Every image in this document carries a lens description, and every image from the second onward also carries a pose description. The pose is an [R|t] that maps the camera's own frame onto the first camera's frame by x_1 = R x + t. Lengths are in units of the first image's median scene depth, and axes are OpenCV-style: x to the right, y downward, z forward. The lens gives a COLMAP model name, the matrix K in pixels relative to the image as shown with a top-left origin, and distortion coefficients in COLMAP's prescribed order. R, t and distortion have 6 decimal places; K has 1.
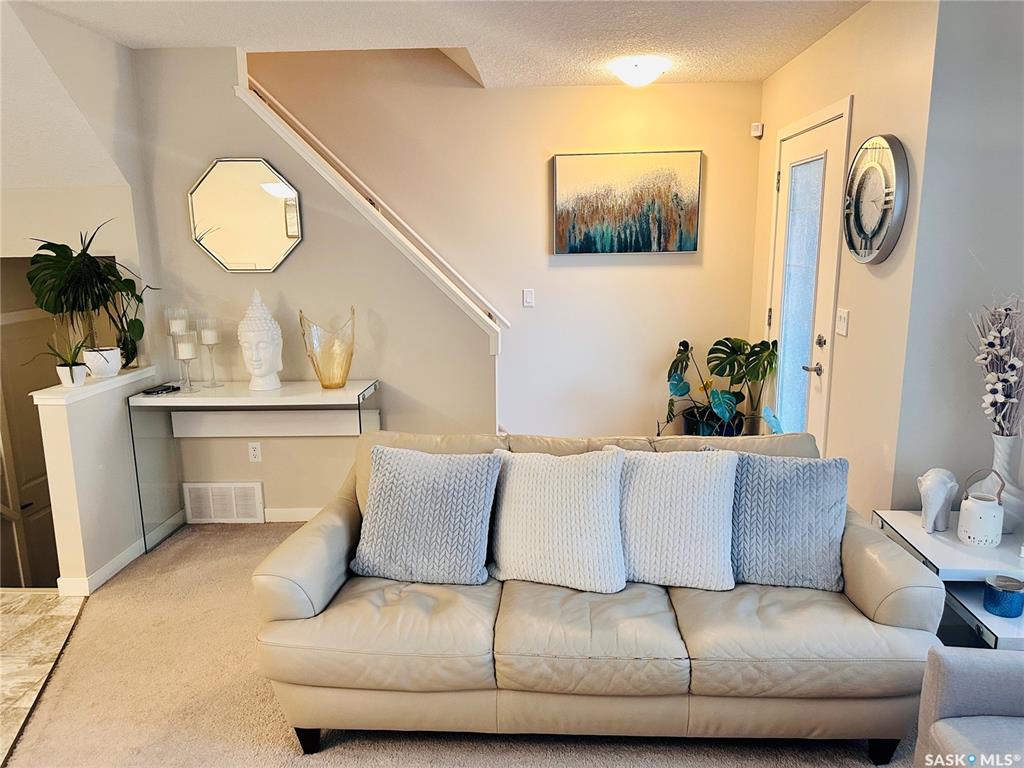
lens RADIAL K [[721.1, 0, 519.4], [0, 721.1, 384.2], [0, 0, 1]] dist [0.081056, -0.107141]
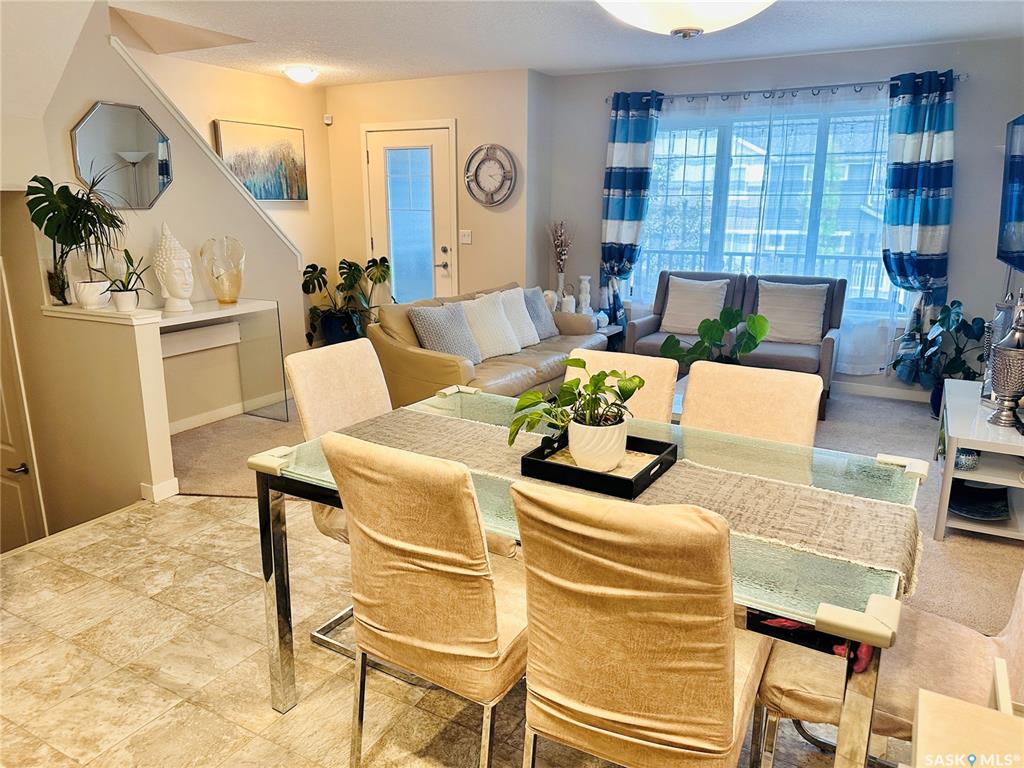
lens RADIAL K [[721.1, 0, 519.4], [0, 721.1, 384.2], [0, 0, 1]] dist [0.081056, -0.107141]
pose [[0.440810, -0.200821, 0.874847, -1.136953], [0.163616, 0.976299, 0.141668, 0.044899], [-0.882562, 0.080690, 0.463220, -0.002403]]
